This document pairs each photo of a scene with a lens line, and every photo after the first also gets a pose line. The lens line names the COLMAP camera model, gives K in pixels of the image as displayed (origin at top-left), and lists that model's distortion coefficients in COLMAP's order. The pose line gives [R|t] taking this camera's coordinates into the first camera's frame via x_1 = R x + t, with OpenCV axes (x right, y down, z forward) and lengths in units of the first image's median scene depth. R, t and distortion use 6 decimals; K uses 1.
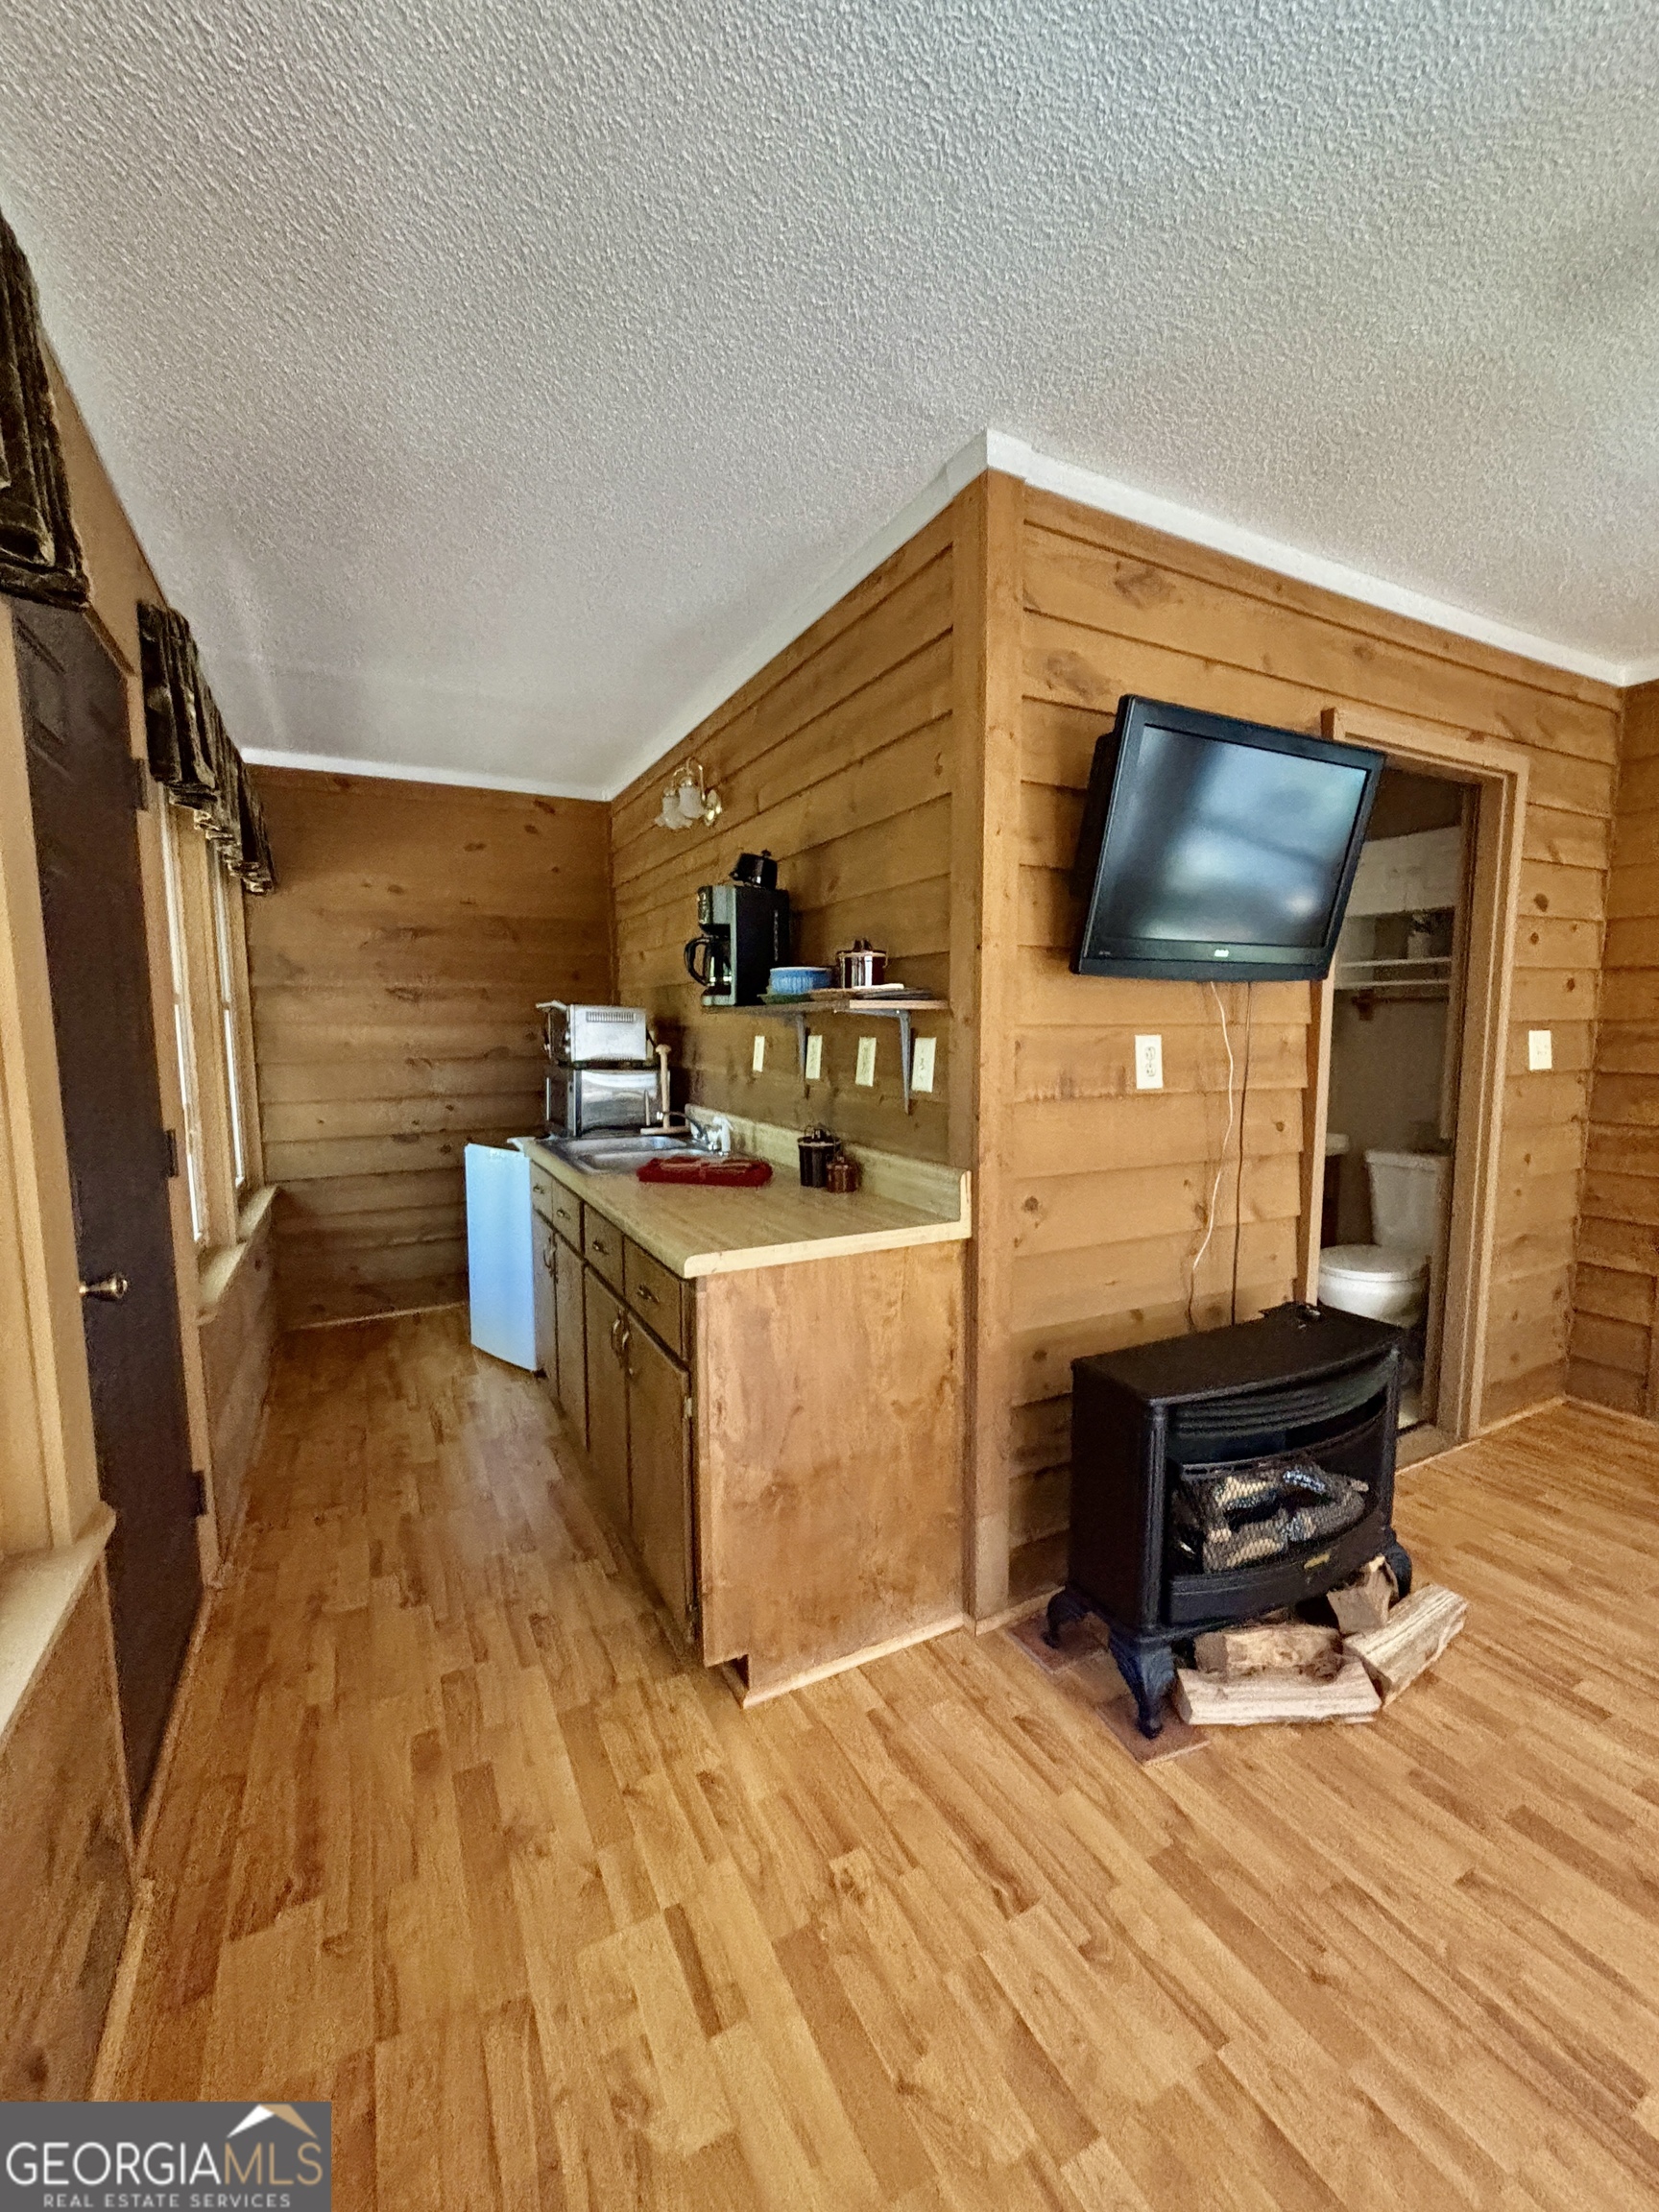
lens RADIAL K [[891.7, 0, 823.8], [0, 891.7, 1115.7], [0, 0, 1]] dist [-0.002865, 0.001134]
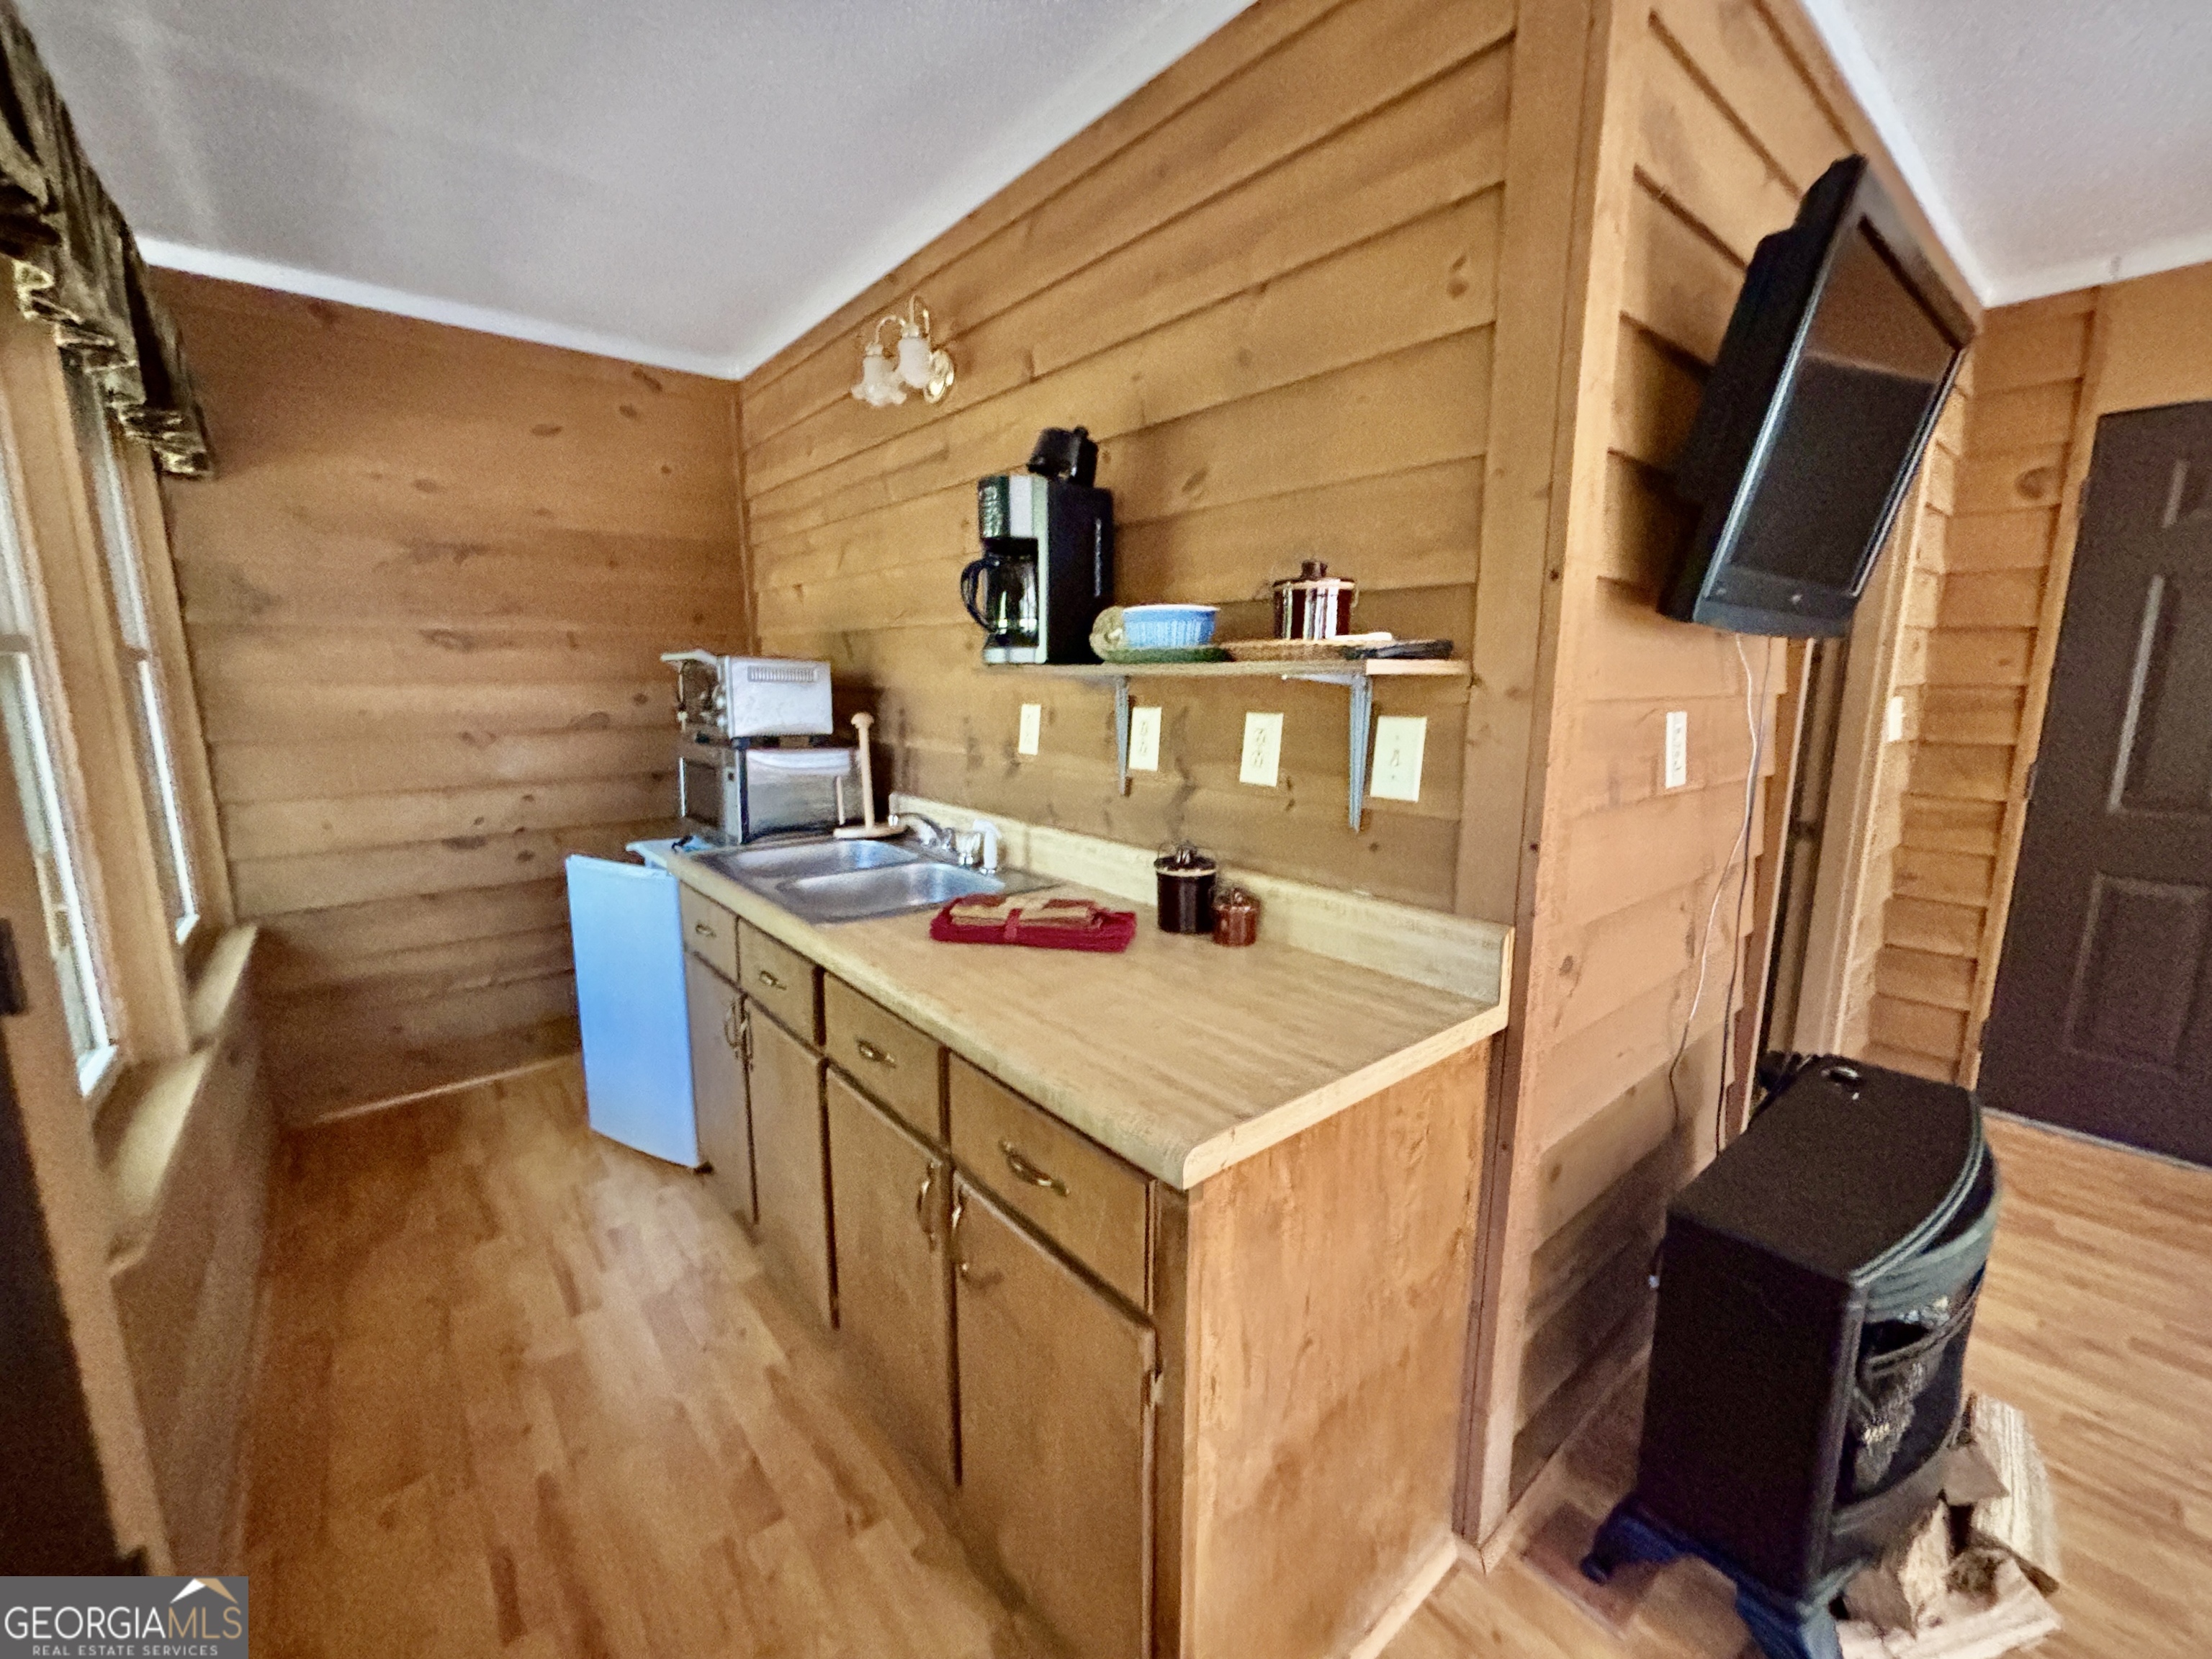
lens RADIAL K [[891.7, 0, 1097.2], [0, 891.7, 829.6], [0, 0, 1]] dist [-0.002865, 0.001134]
pose [[0.977616, -0.031748, 0.207986, -0.221443], [0.017351, 0.997348, 0.070687, -0.050223], [-0.209679, -0.065496, 0.975574, 0.362704]]
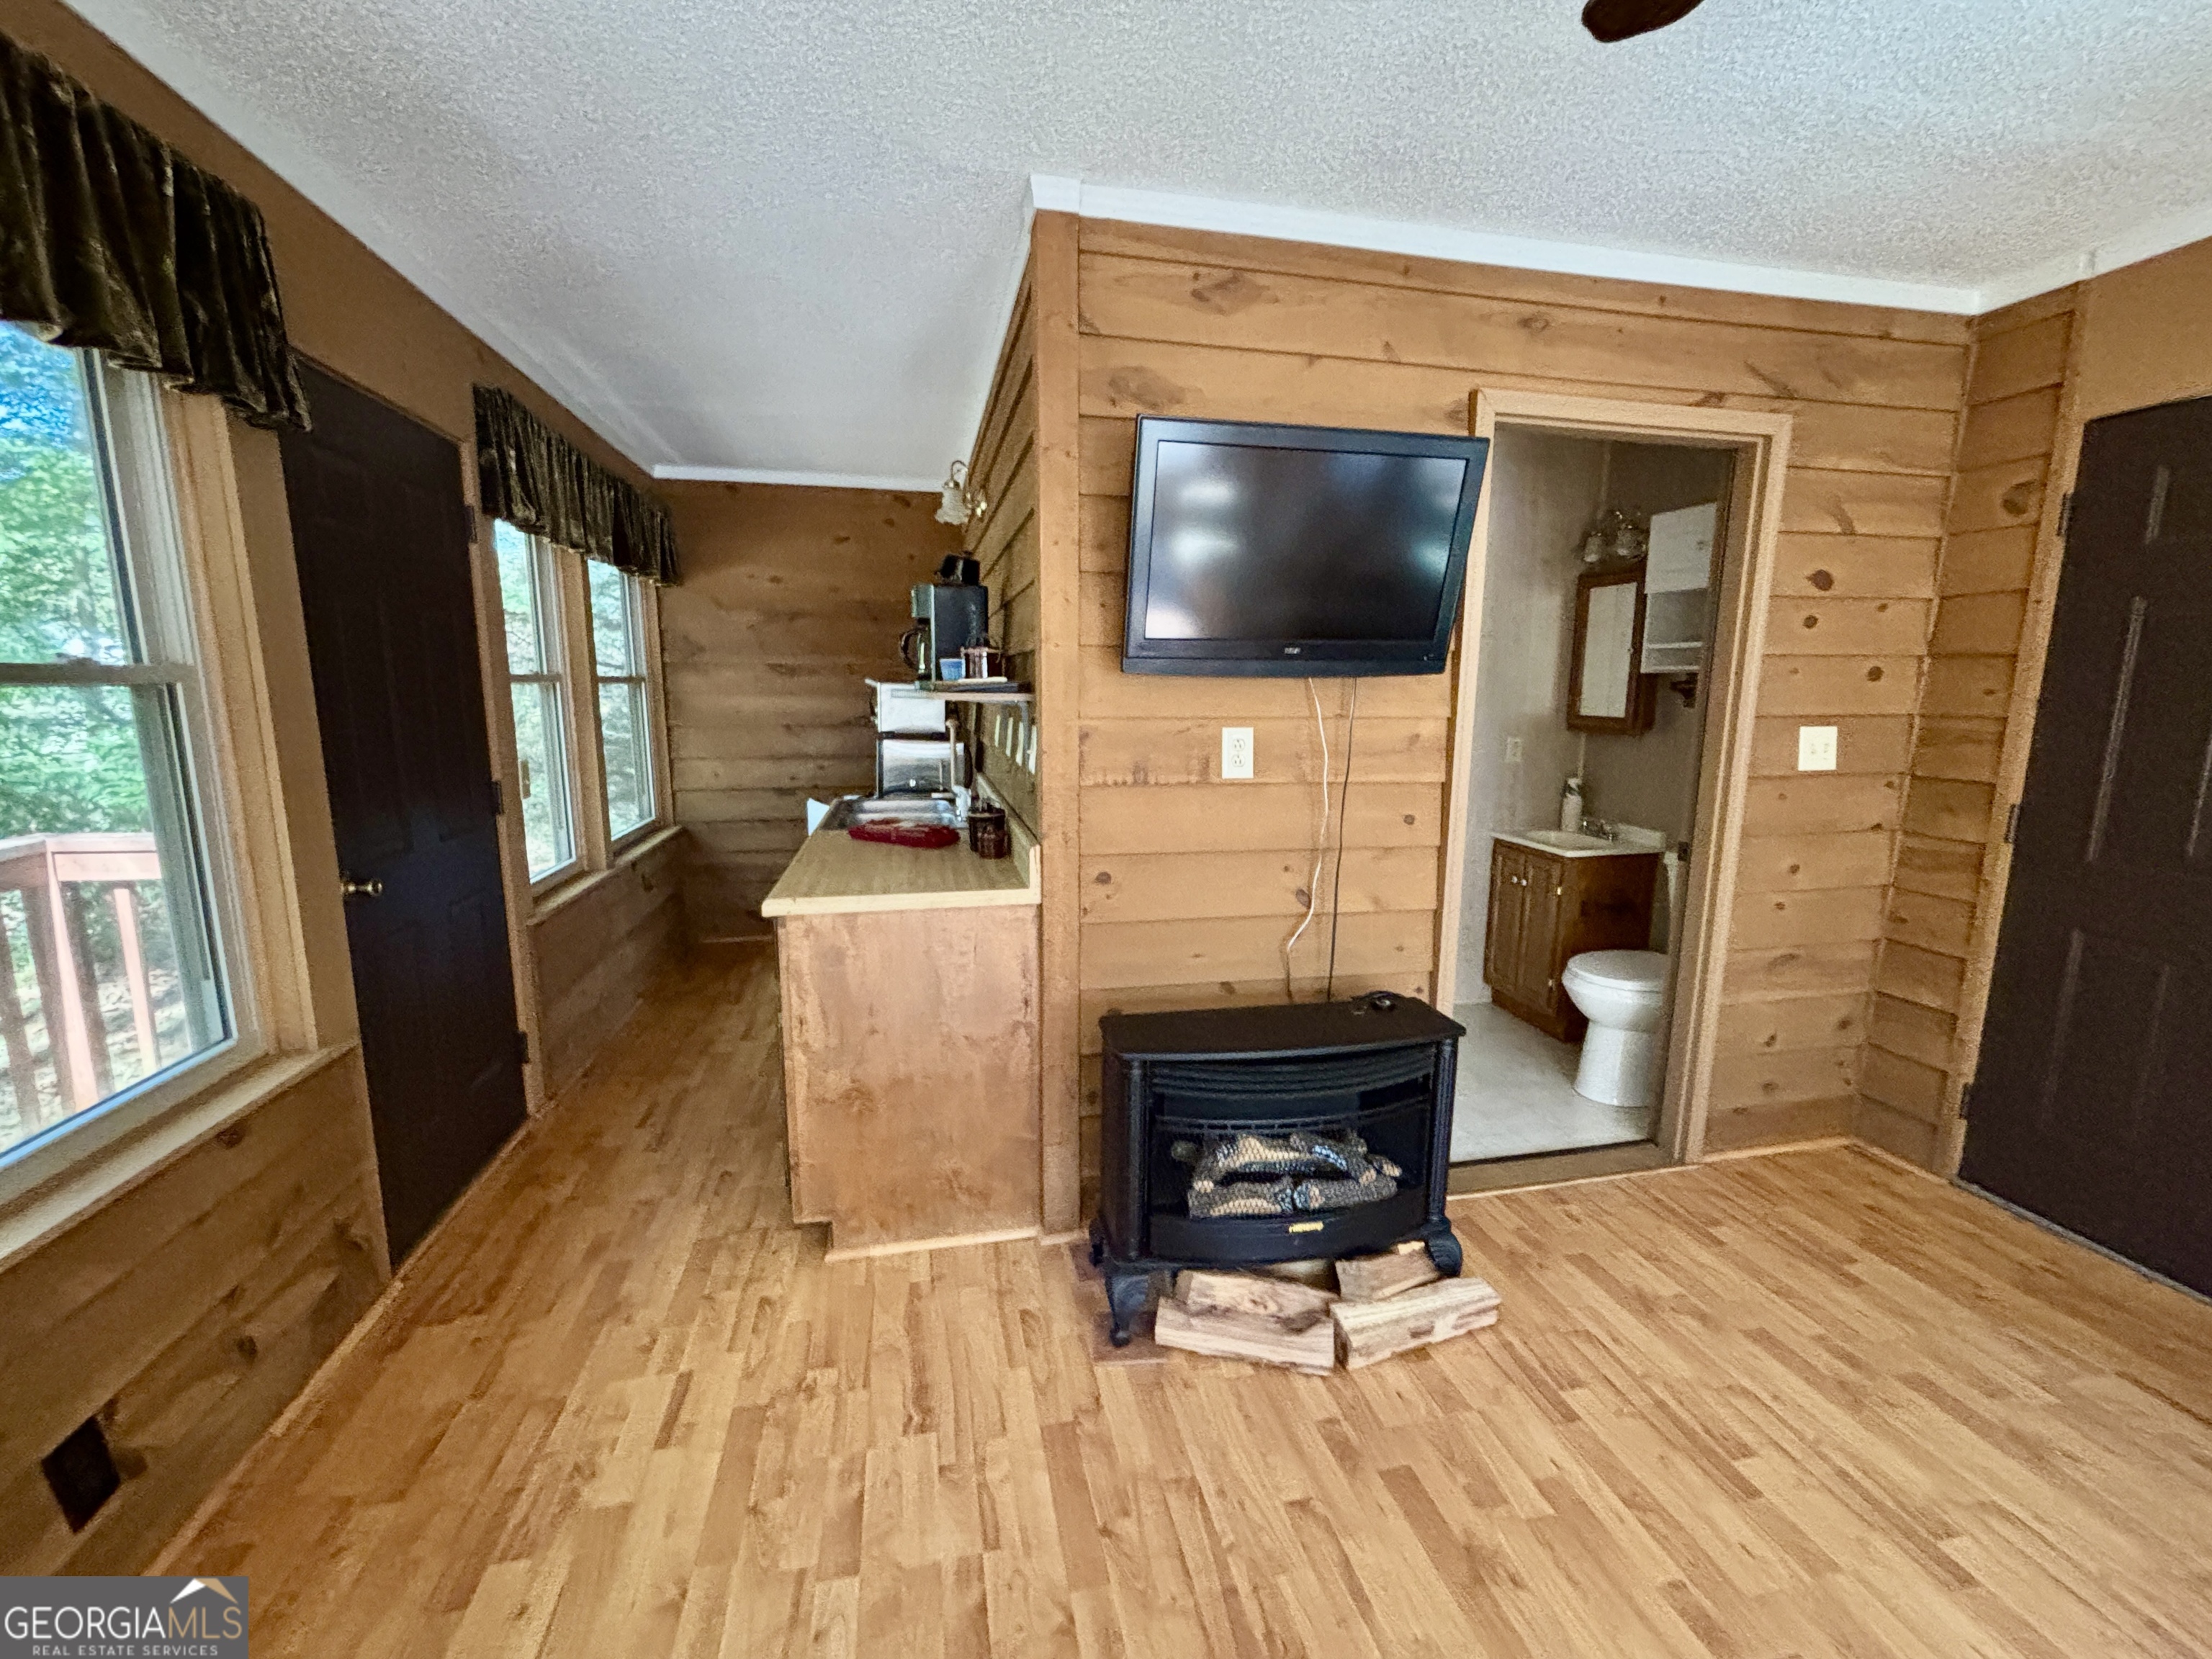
lens RADIAL K [[891.7, 0, 1094.8], [0, 891.7, 829.3], [0, 0, 1]] dist [-0.002865, 0.001134]
pose [[0.963221, 0.053476, -0.263336, 0.444387], [-0.038381, 0.997329, 0.062141, -0.026285], [0.265956, -0.049749, 0.962701, -0.059956]]
